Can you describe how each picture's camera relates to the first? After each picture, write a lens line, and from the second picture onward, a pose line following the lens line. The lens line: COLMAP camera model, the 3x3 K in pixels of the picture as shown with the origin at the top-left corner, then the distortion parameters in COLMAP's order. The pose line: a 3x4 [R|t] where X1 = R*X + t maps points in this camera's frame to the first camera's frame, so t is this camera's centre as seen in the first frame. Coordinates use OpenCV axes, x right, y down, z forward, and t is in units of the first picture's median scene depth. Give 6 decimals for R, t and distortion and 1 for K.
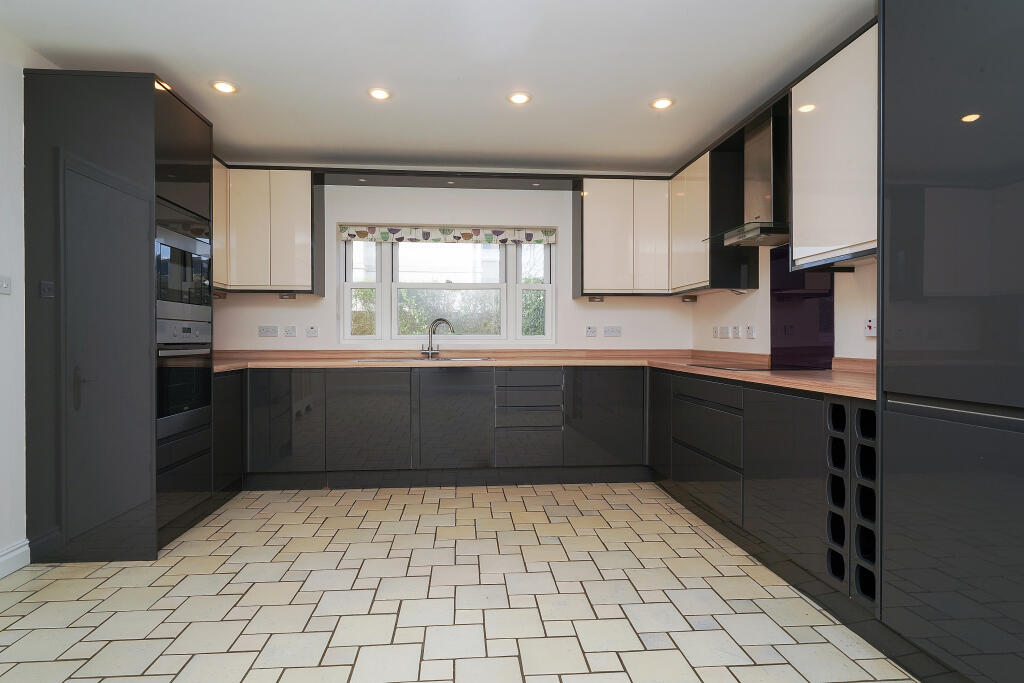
lens RADIAL K [[561.7, 0, 512.0], [0, 561.7, 341.5], [0, 0, 1]] dist [0.030964, -0.032127]
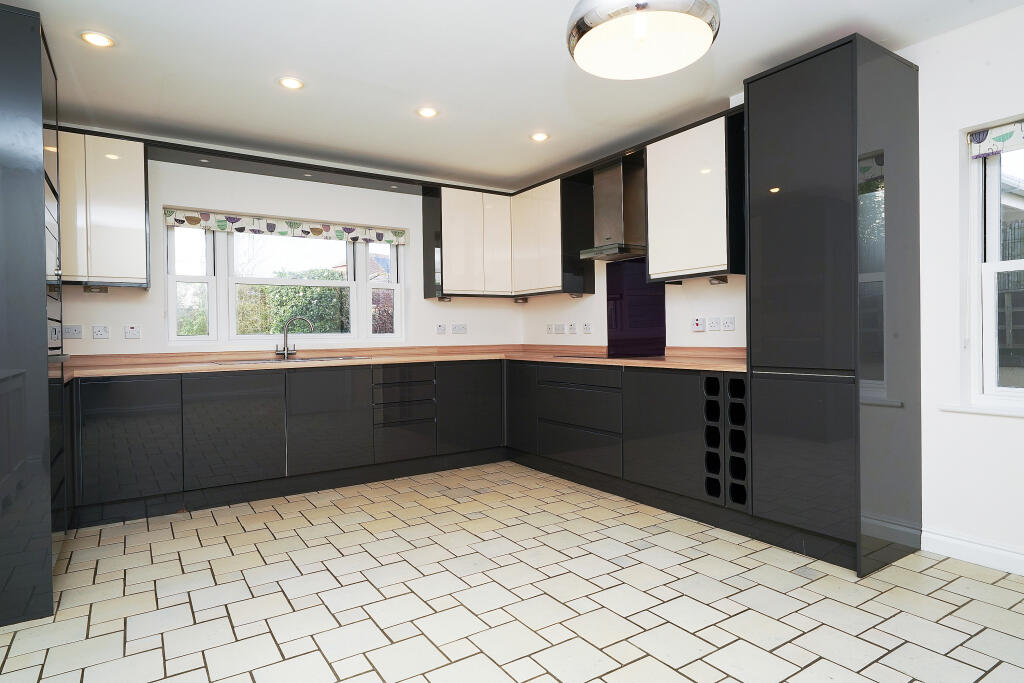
lens RADIAL K [[574.1, 0, 512.0], [0, 574.1, 341.5], [0, 0, 1]] dist [0.004562, 0.000745]
pose [[0.878907, -0.018351, 0.476640, -0.298993], [0.016831, 0.999831, 0.007458, -0.000356], [-0.476696, 0.001467, 0.879067, -0.028051]]
